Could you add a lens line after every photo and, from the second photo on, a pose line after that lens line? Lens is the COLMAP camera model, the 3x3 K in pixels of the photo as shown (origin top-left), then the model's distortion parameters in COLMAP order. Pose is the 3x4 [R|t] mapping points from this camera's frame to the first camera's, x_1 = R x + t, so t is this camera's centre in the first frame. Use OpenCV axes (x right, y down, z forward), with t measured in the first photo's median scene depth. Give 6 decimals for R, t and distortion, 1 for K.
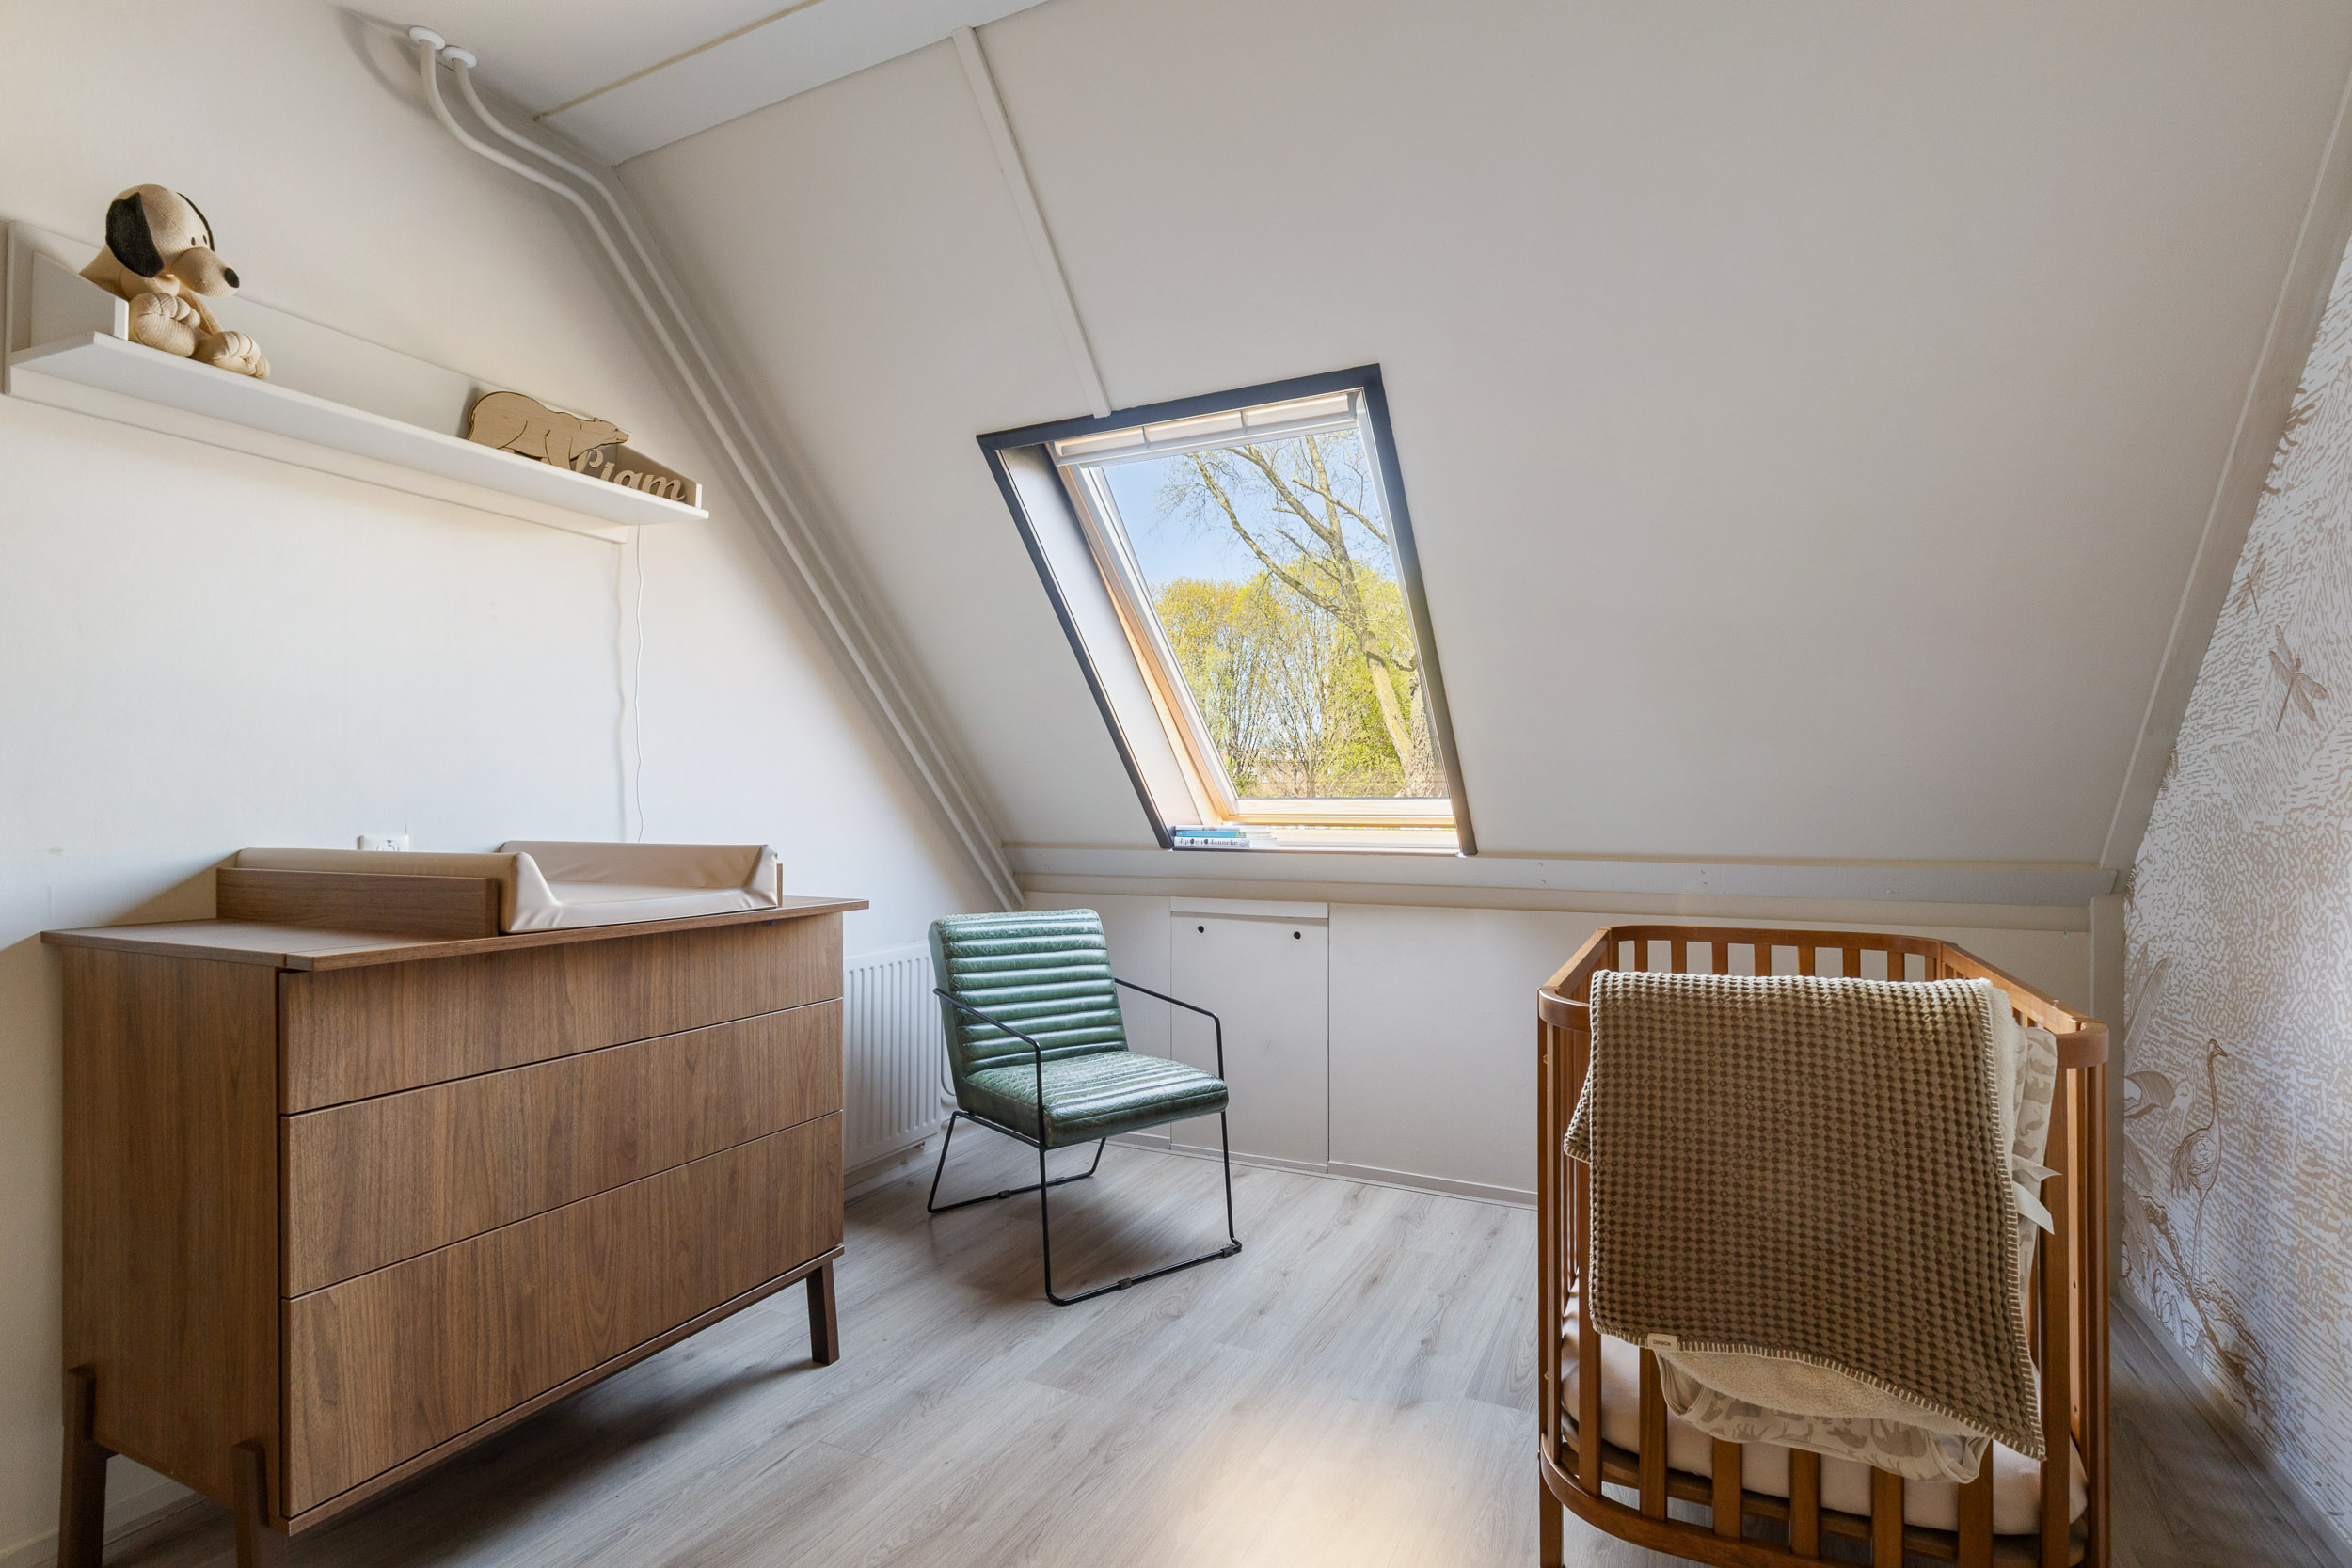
lens RADIAL K [[1125.9, 0, 1170.5], [0, 1125.9, 800.1], [0, 0, 1]] dist [0.001603, 0.000757]
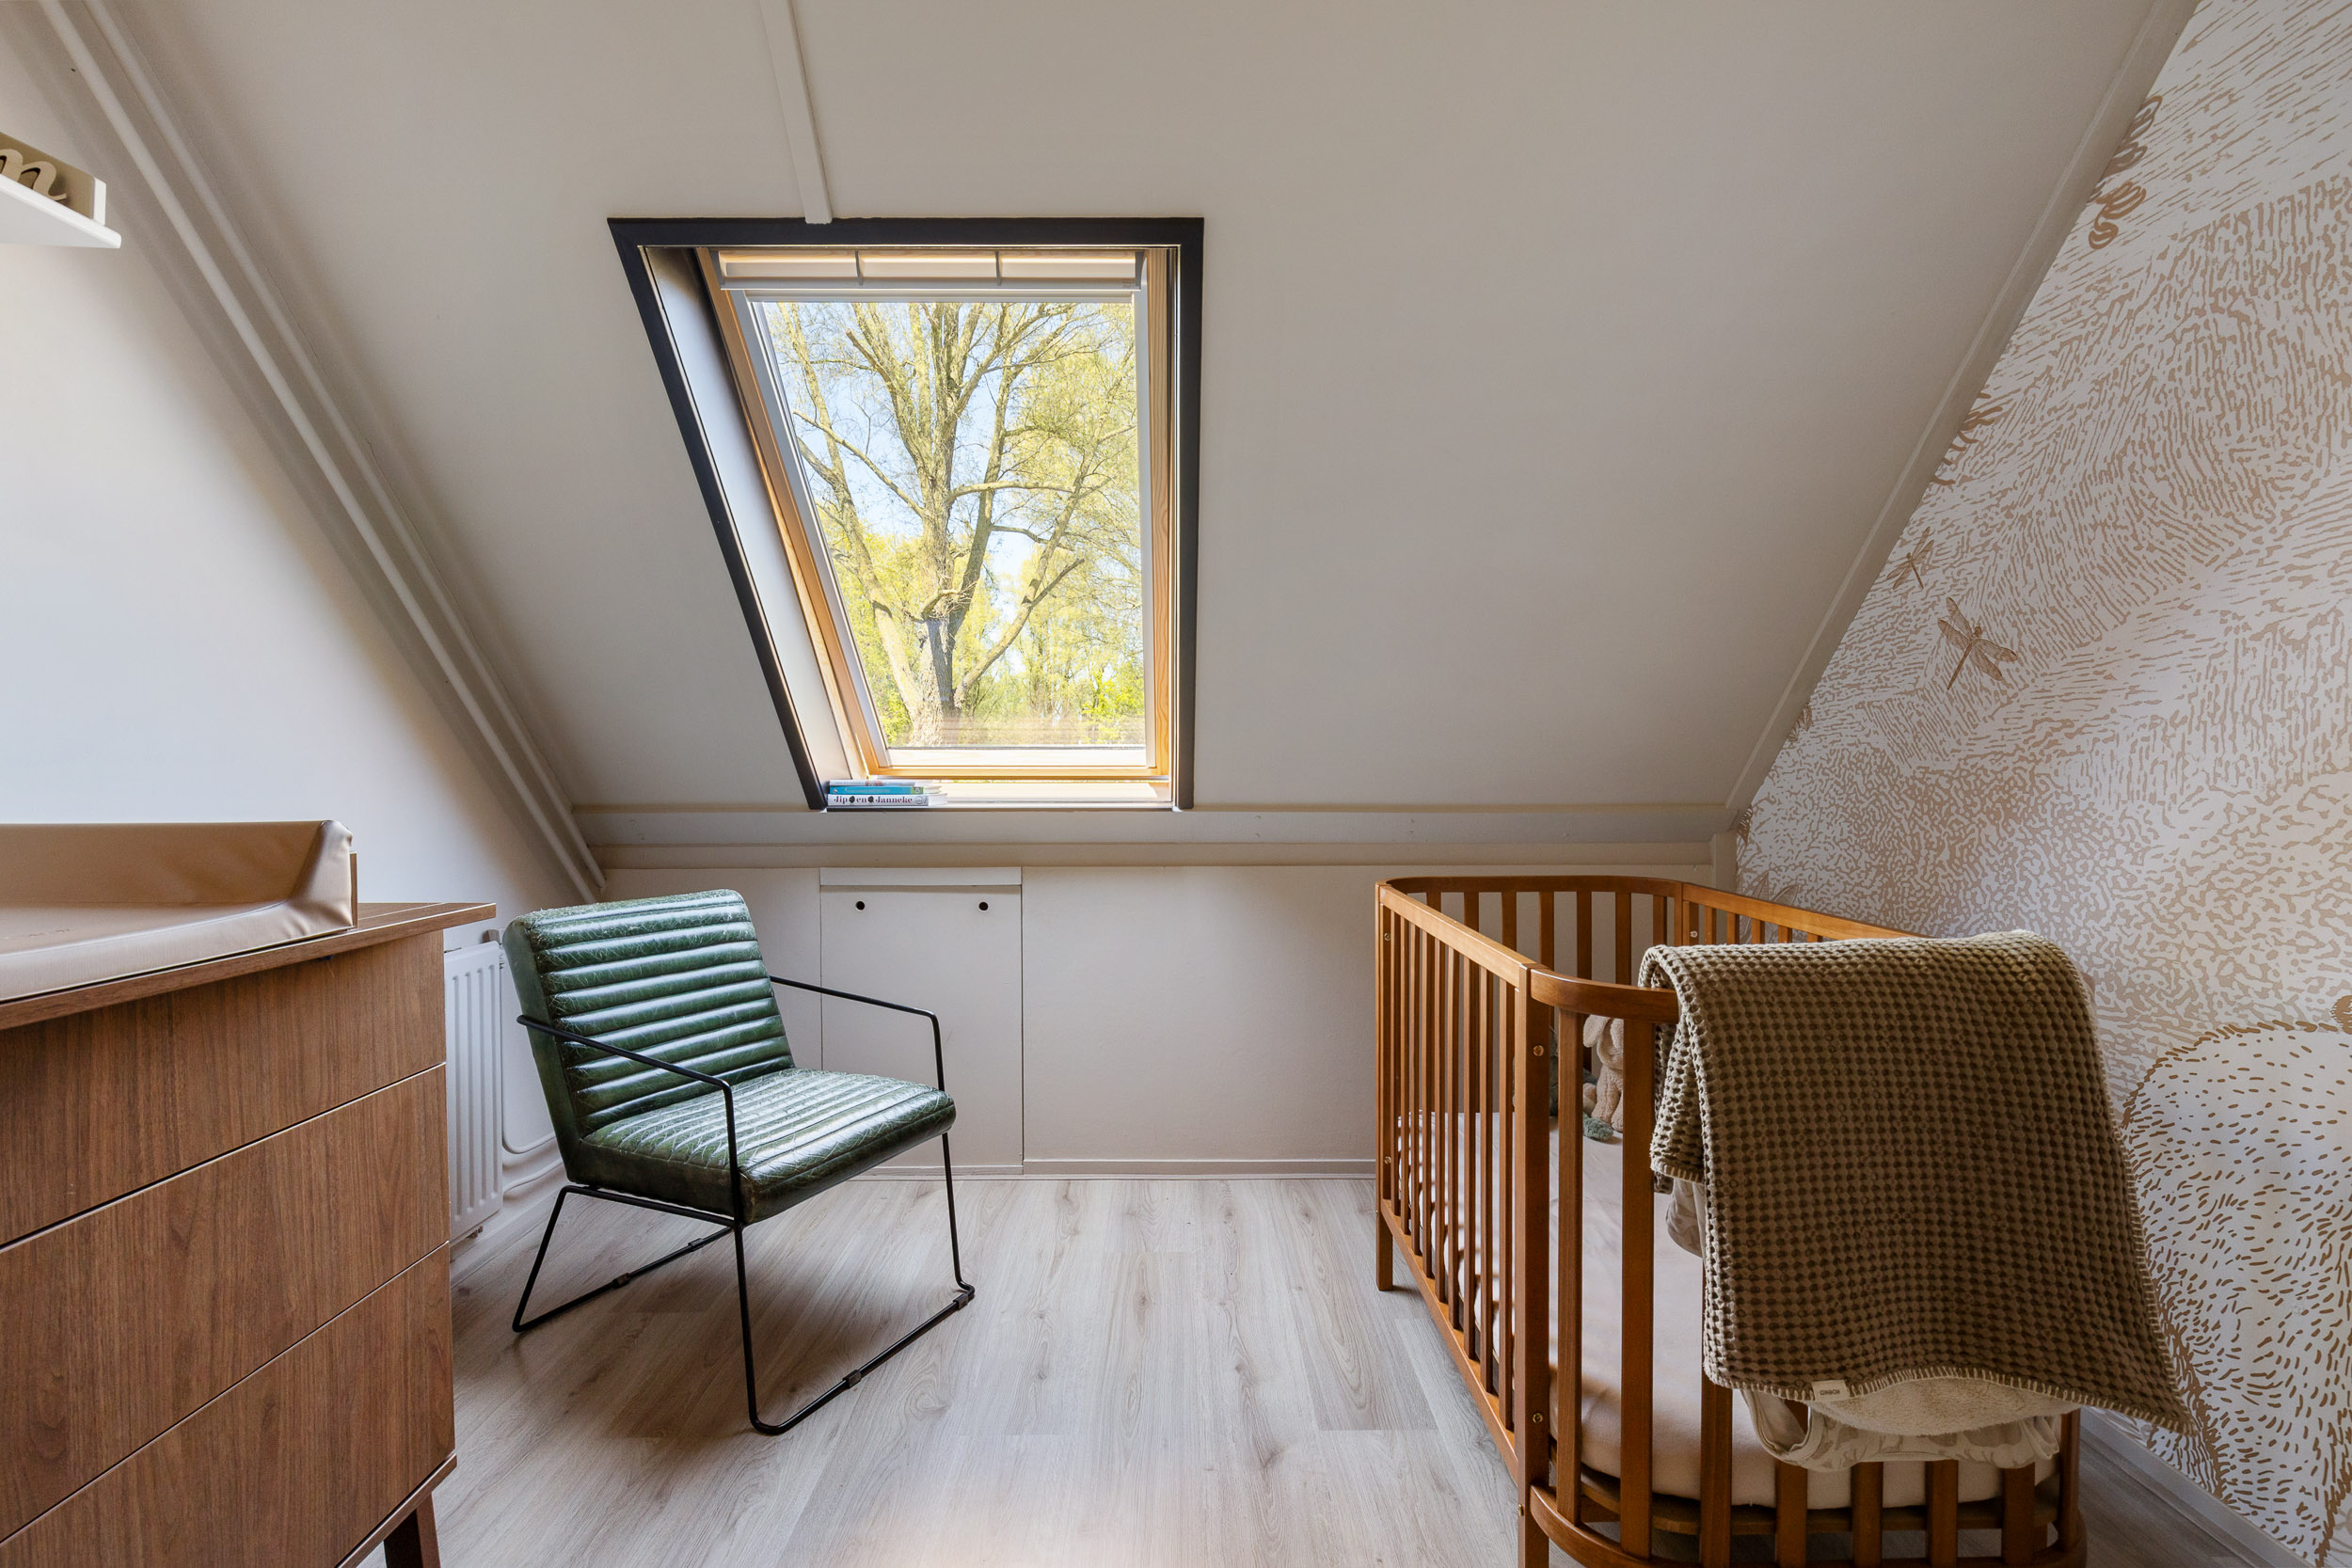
lens RADIAL K [[1098.1, 0, 1176.0], [0, 1098.1, 784.0], [0, 0, 1]] dist [-0.001051, 0.000387]
pose [[0.893747, -0.012097, 0.448408, -0.201580], [-0.000440, 0.999612, 0.027845, 0.004633], [-0.448571, -0.025084, 0.893395, 0.282943]]
